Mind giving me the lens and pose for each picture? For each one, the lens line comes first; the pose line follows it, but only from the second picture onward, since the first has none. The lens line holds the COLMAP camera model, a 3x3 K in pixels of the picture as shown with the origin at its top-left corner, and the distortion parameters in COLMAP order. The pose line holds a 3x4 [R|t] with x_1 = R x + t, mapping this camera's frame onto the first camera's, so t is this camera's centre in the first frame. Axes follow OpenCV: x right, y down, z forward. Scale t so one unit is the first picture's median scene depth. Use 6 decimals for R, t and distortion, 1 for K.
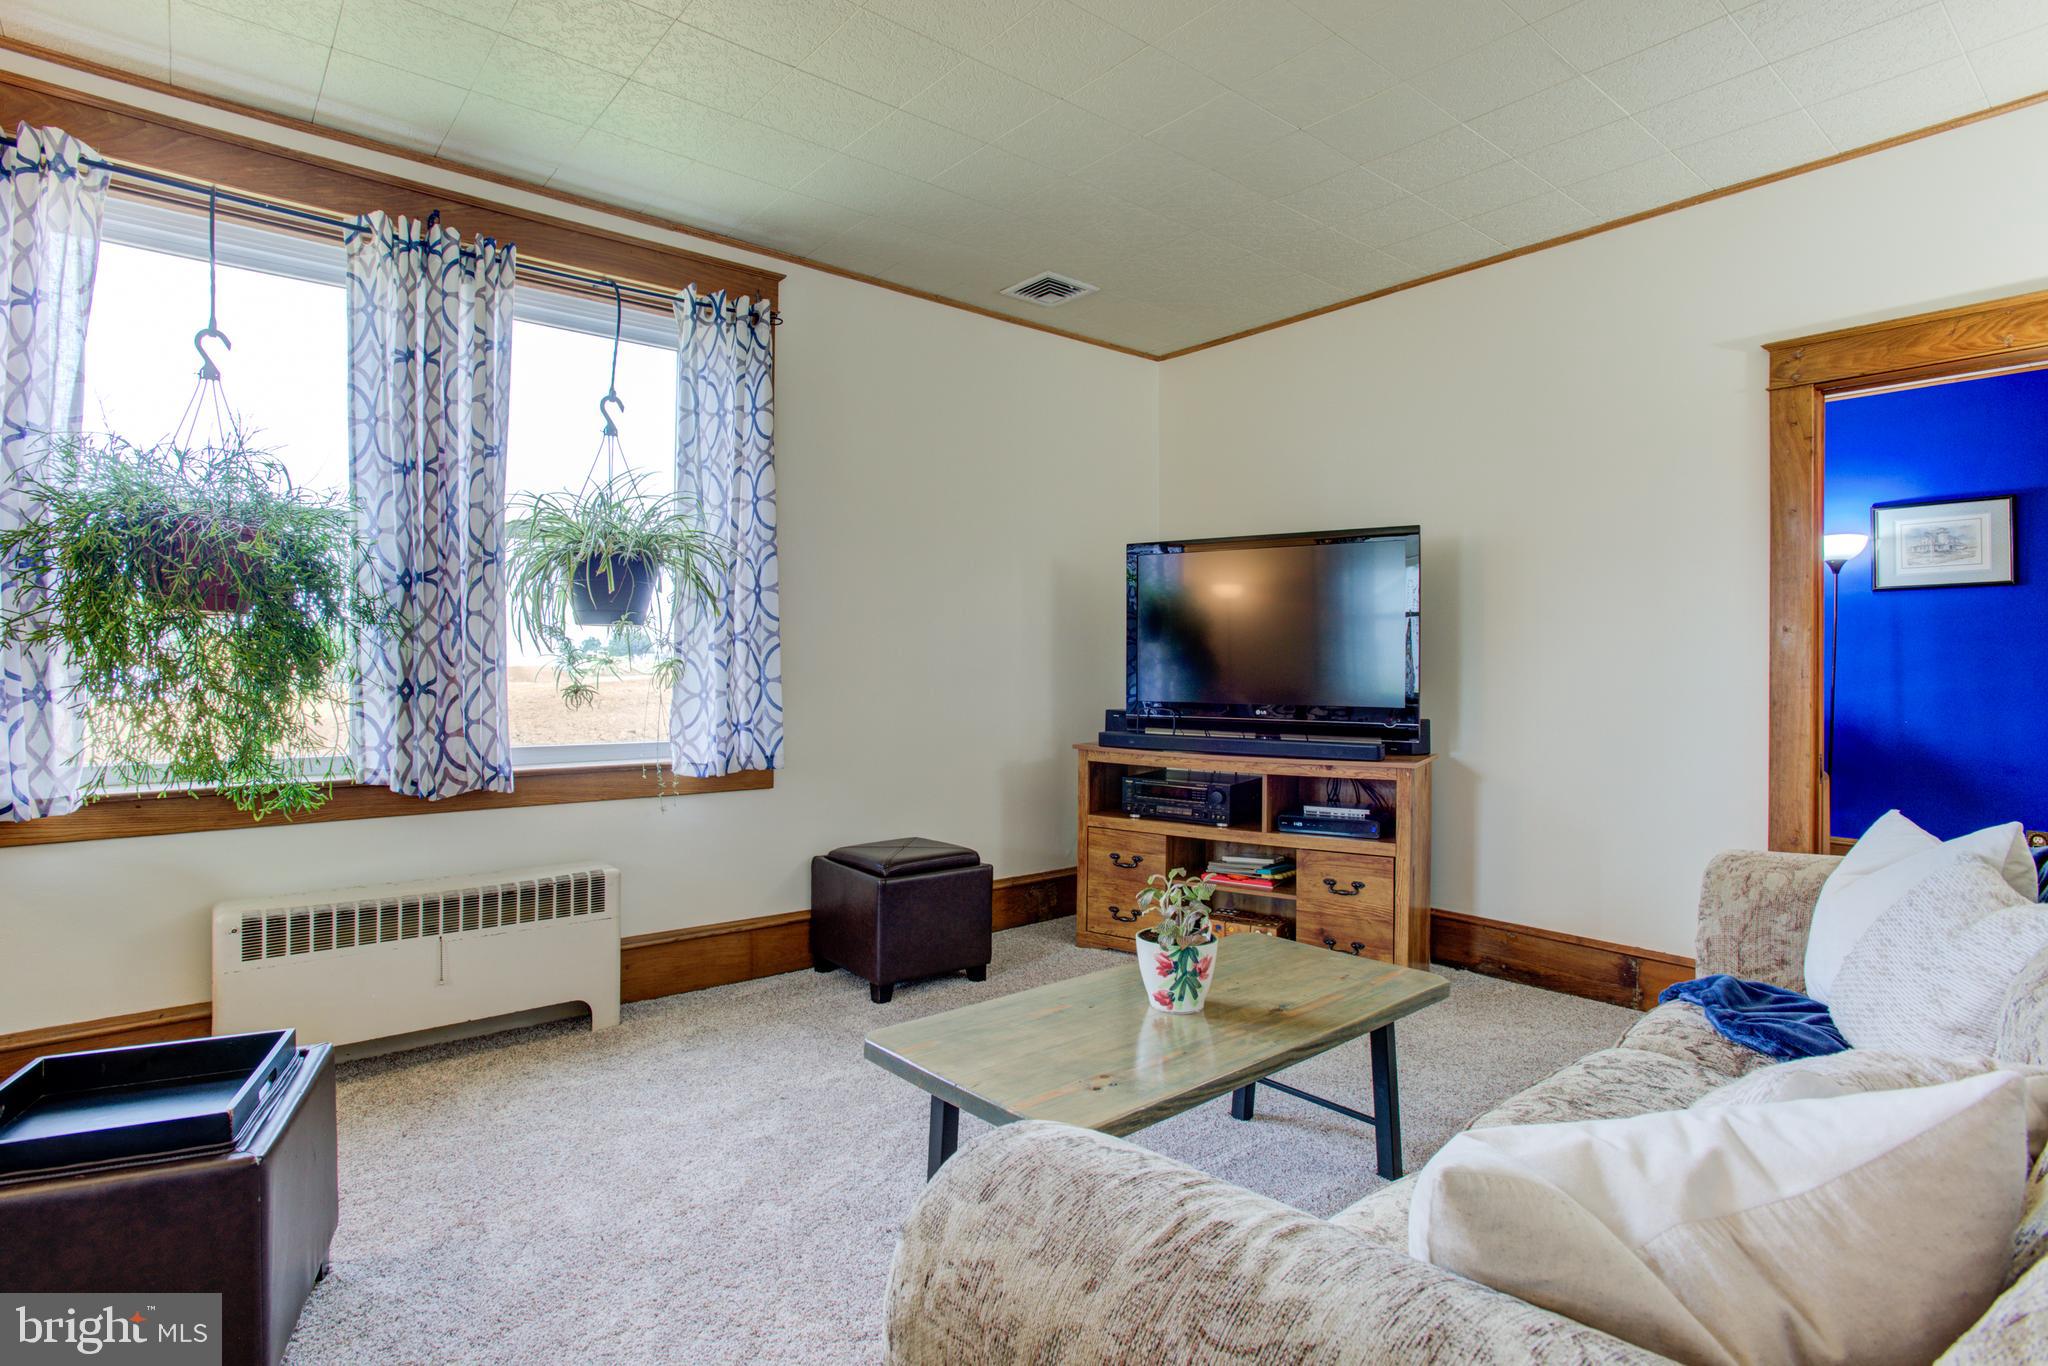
lens RADIAL K [[1064.9, 0, 1039.4], [0, 1064.9, 661.8], [0, 0, 1]] dist [-0.047129, 0.026392]
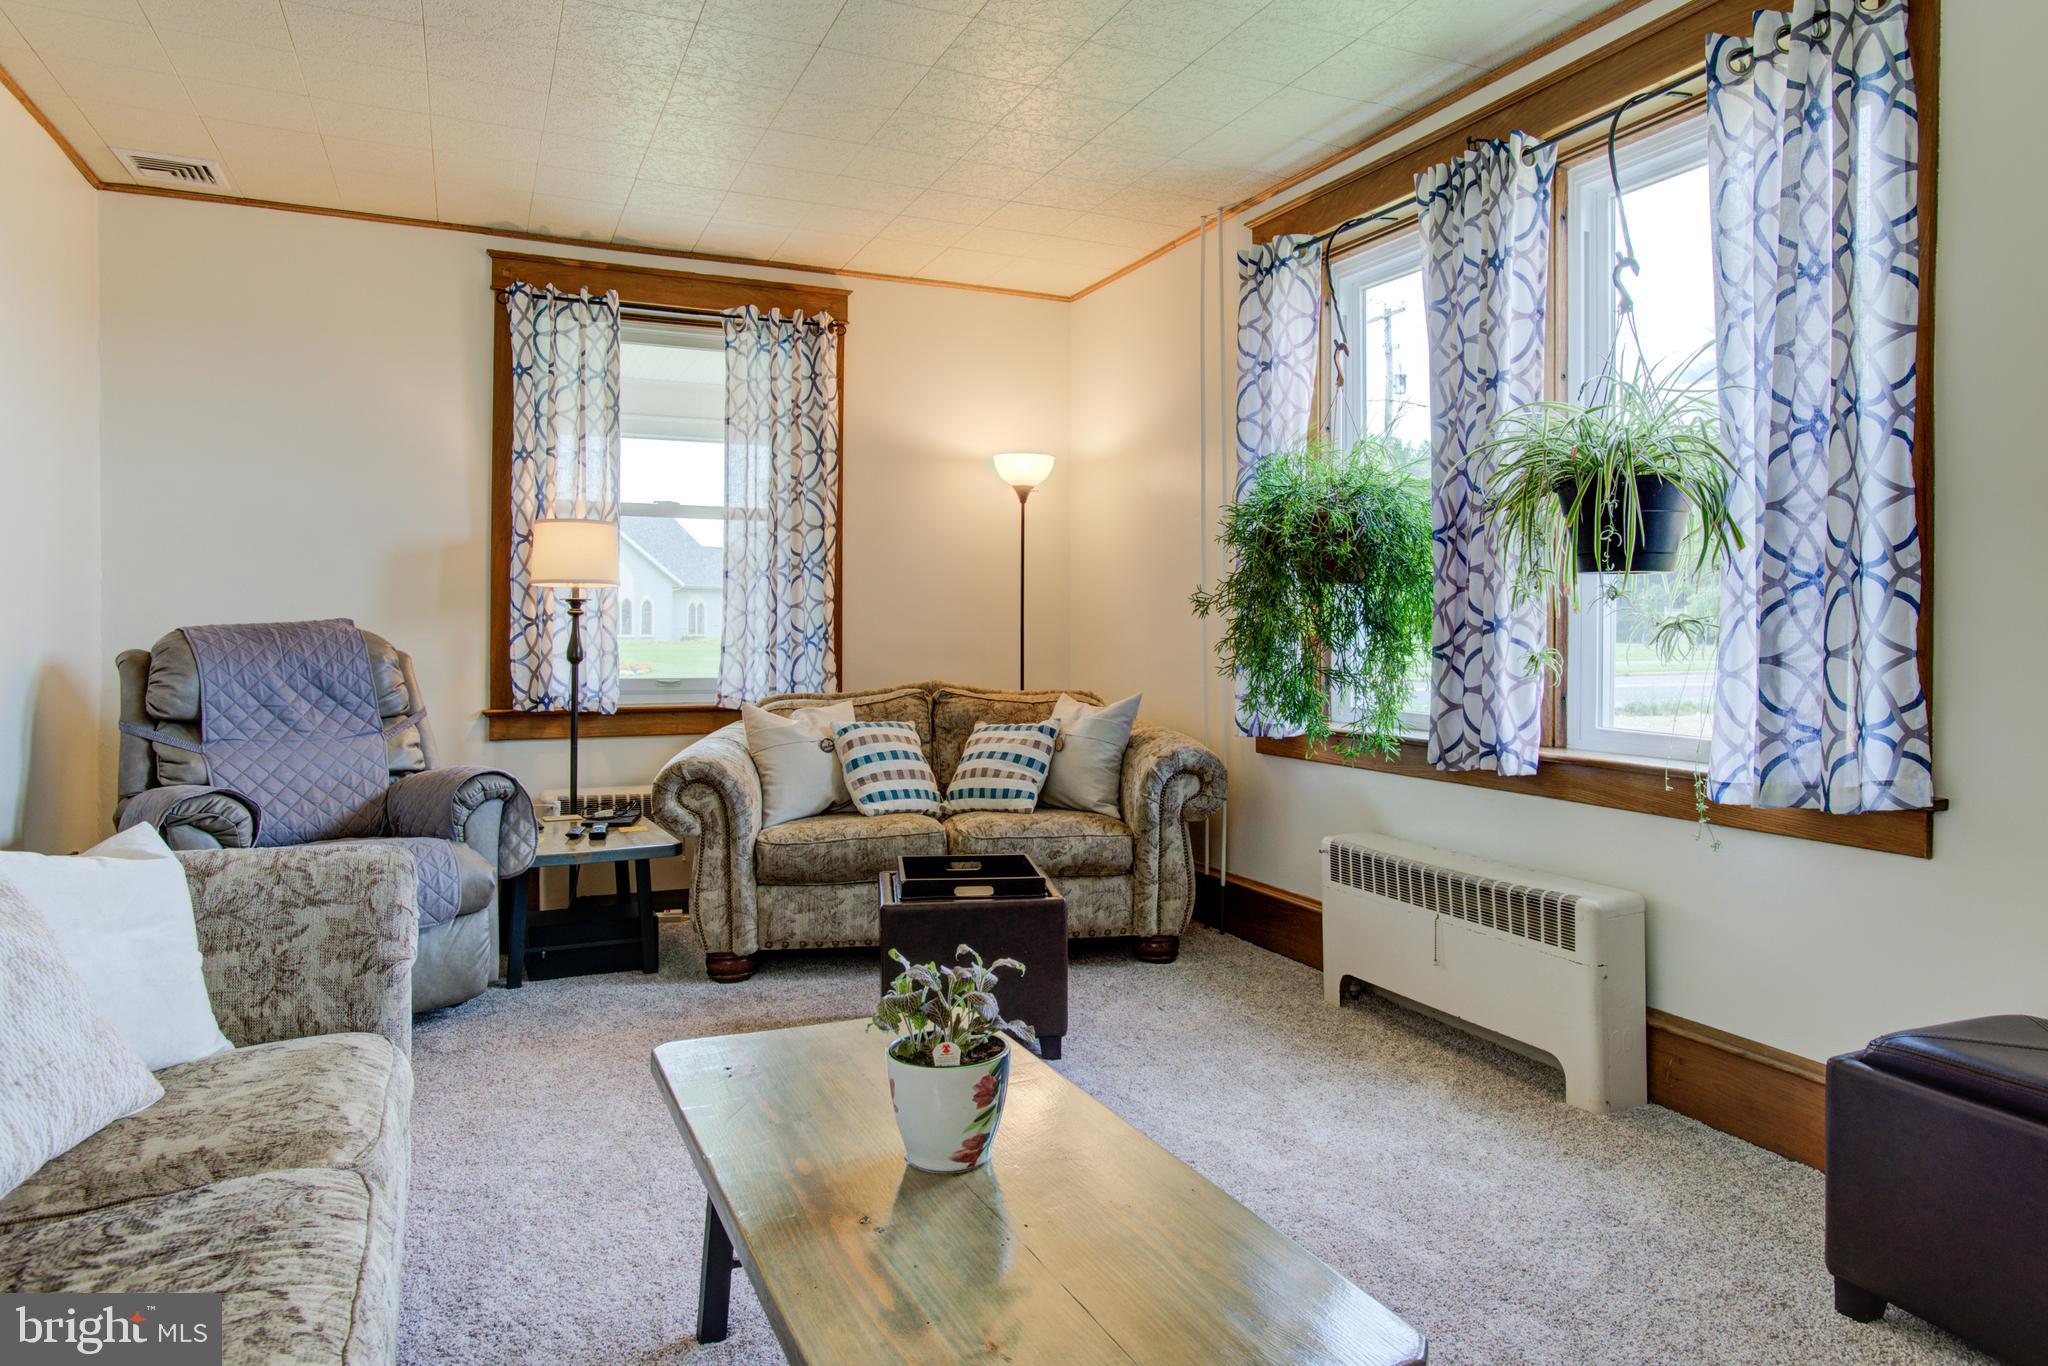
lens RADIAL K [[1251.2, 0, 1025.4], [0, 1251.2, 607.5], [0, 0, 1]] dist [-0.003293, -0.000639]
pose [[-0.268215, -0.020798, -0.963134, 0.607074], [-0.007815, 0.999781, -0.019413, 0.011684], [0.963327, 0.002320, -0.268319, 0.943119]]
